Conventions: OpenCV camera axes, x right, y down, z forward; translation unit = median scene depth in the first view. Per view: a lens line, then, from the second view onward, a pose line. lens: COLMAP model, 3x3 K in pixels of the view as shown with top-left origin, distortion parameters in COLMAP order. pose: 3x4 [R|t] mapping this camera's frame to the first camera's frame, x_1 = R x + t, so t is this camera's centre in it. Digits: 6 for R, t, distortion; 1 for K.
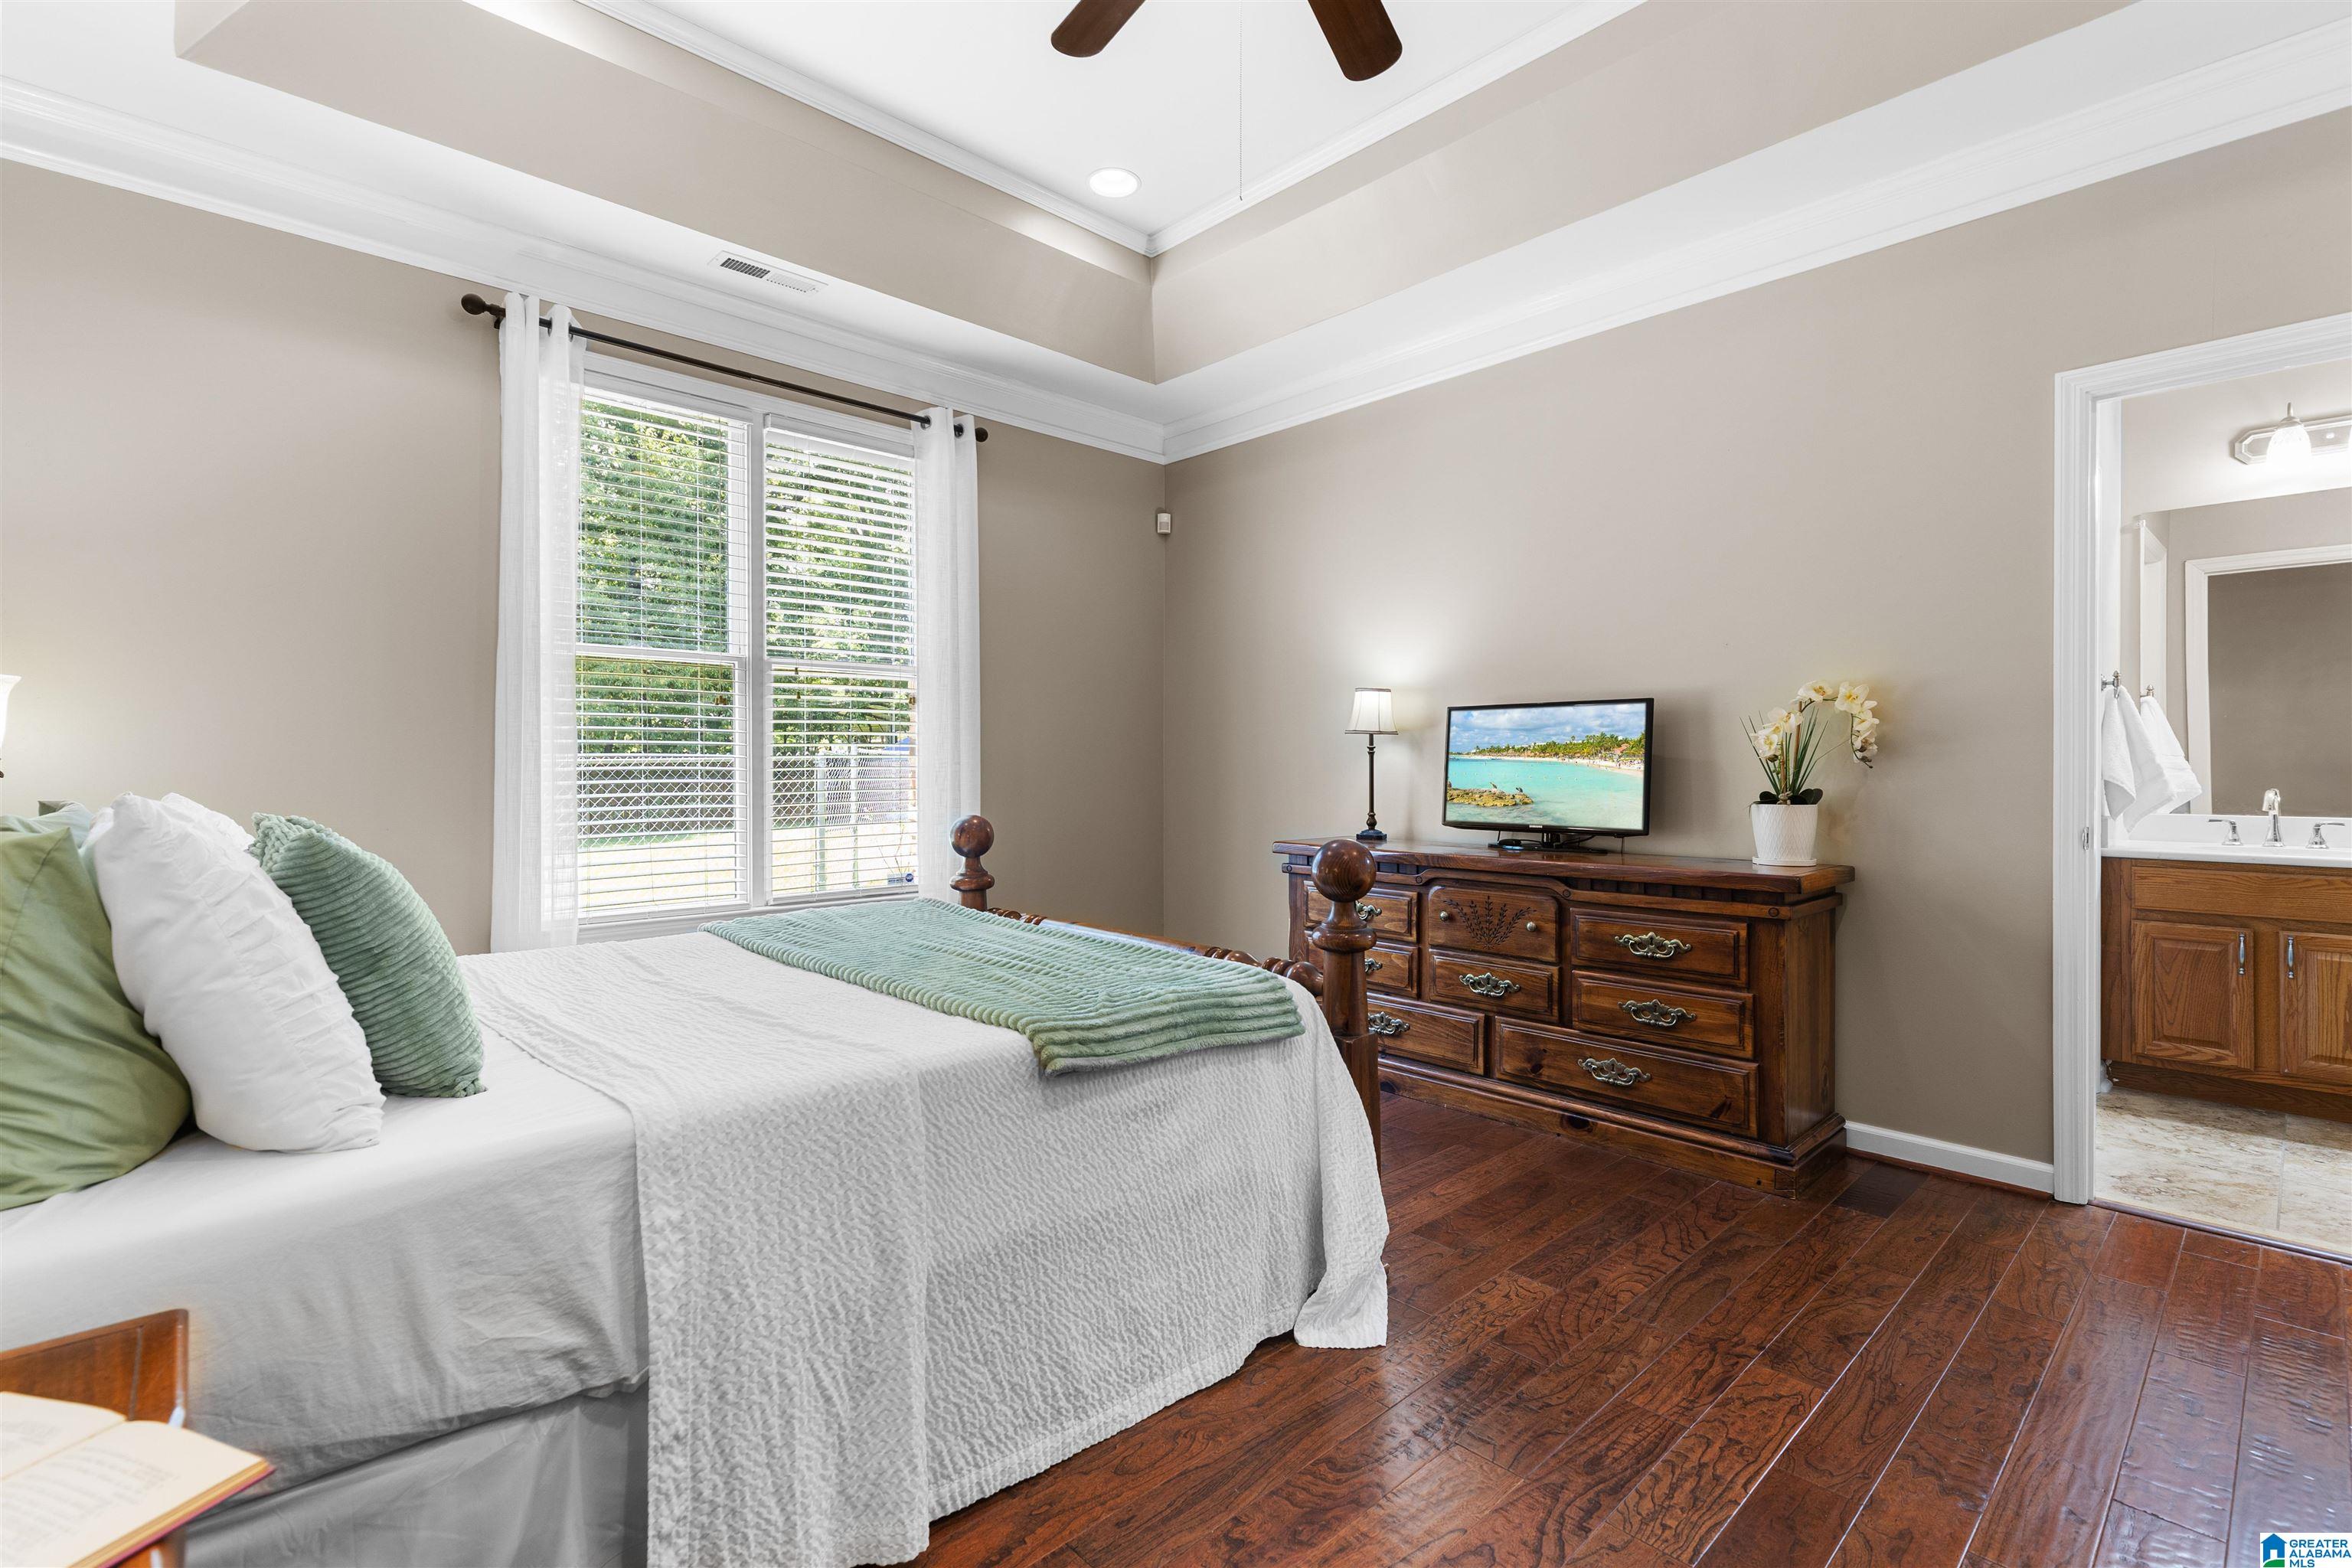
lens RADIAL K [[1056.7, 0, 1177.0], [0, 1056.7, 765.1], [0, 0, 1]] dist [0.009382, -0.001610]
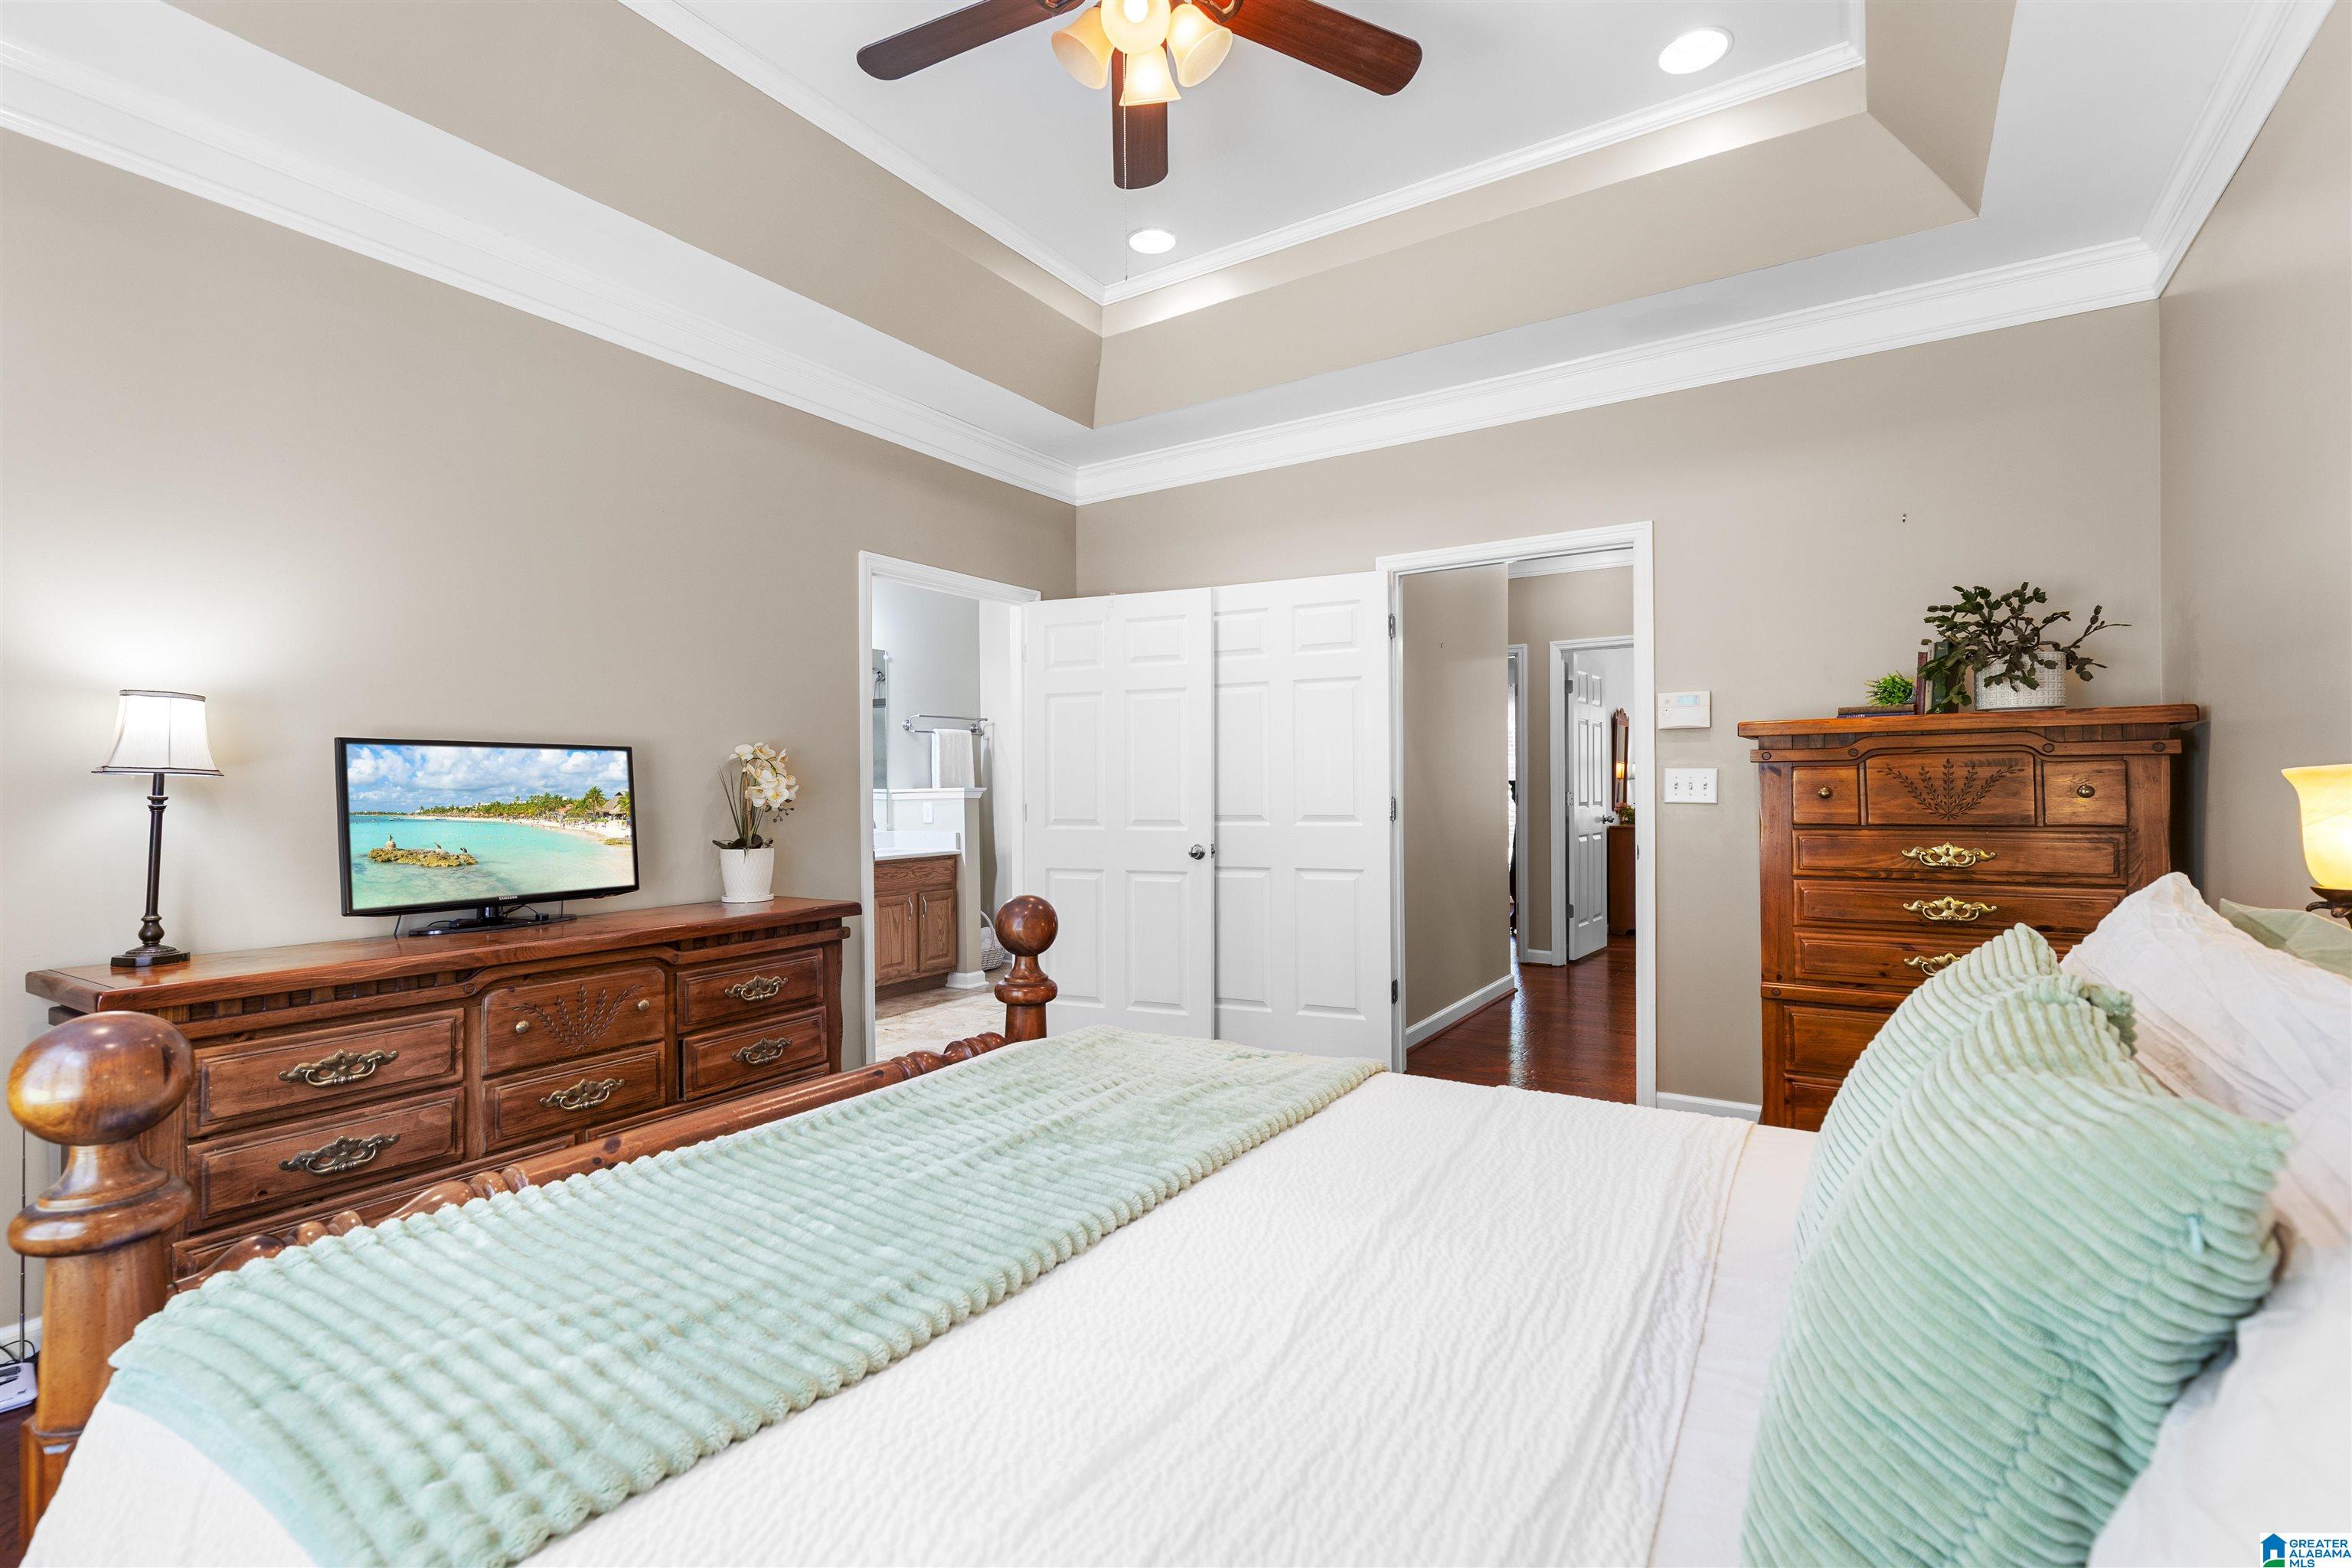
lens RADIAL K [[1056.7, 0, 1164.9], [0, 1056.7, 783.0], [0, 0, 1]] dist [0.009382, -0.001610]
pose [[-0.246157, 0.010081, 0.969178, -0.644099], [0.004758, 0.999946, -0.009193, -0.022681], [-0.969218, 0.002348, -0.246192, 0.817308]]
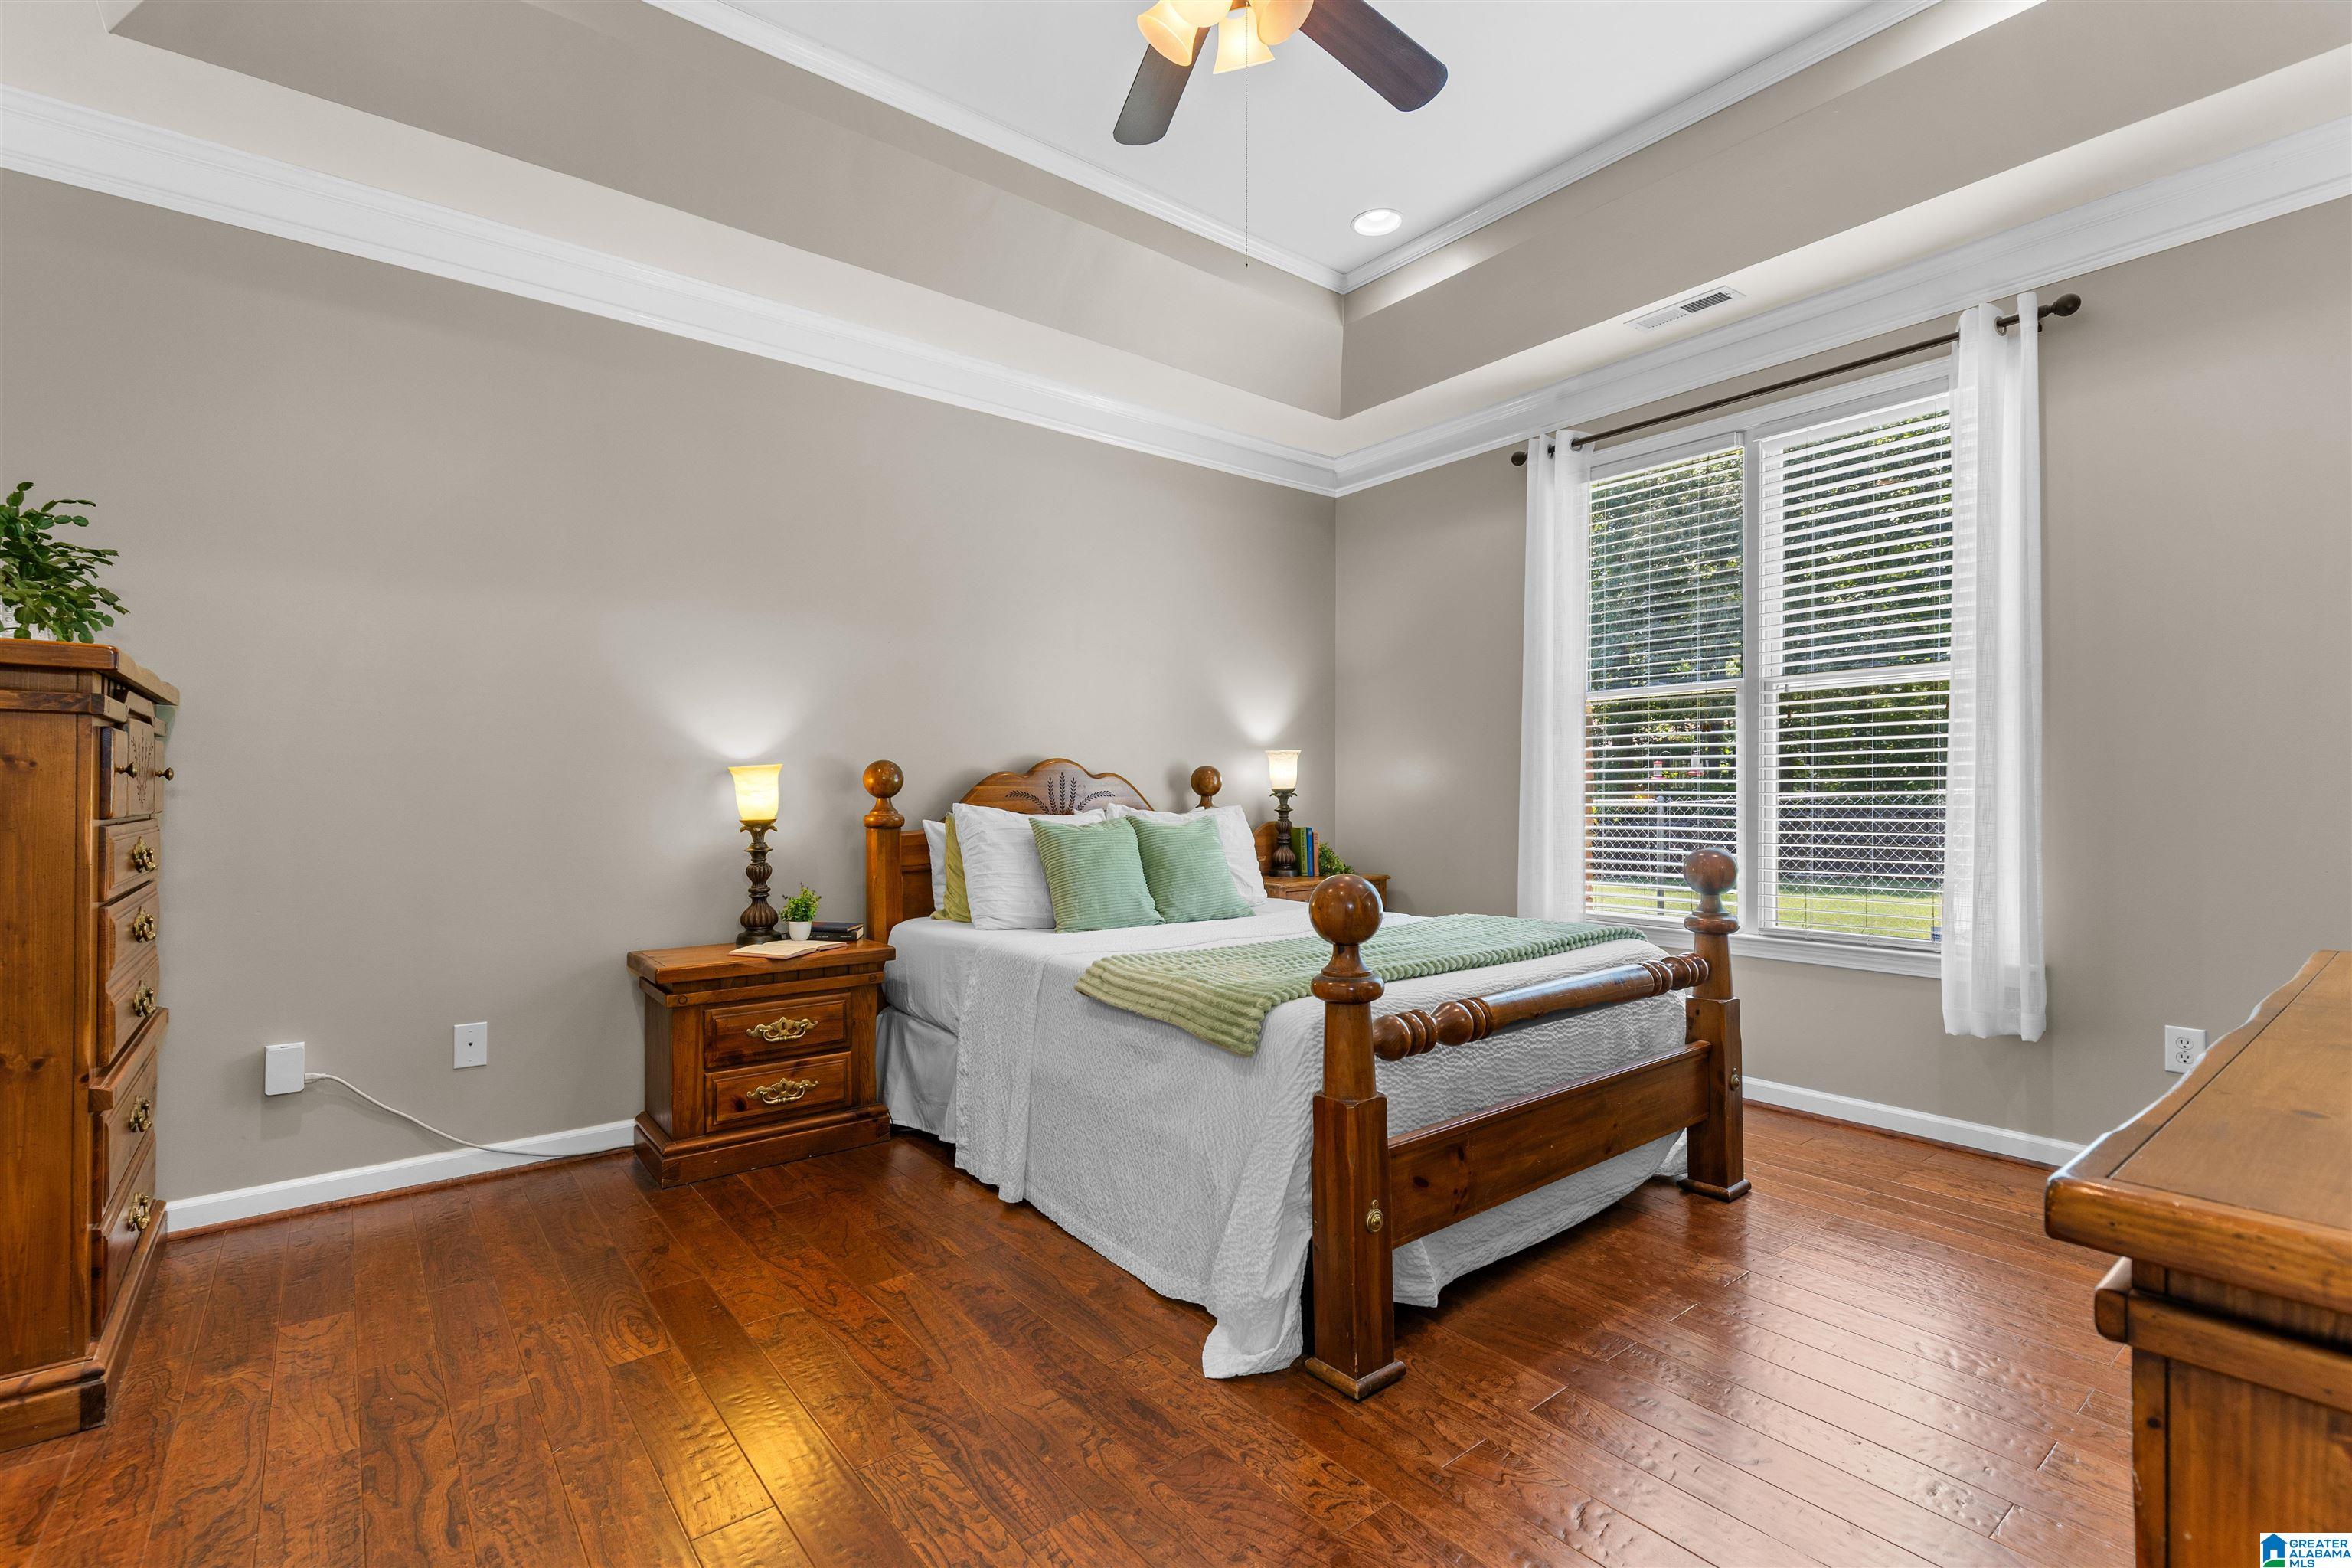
lens RADIAL K [[1056.7, 0, 1193.8], [0, 1056.7, 797.0], [0, 0, 1]] dist [0.009382, -0.001610]
pose [[-0.064773, 0.004524, -0.997890, 0.755953], [0.003841, 0.999983, 0.004284, 0.000668], [0.997893, -0.003556, -0.064789, 0.673544]]
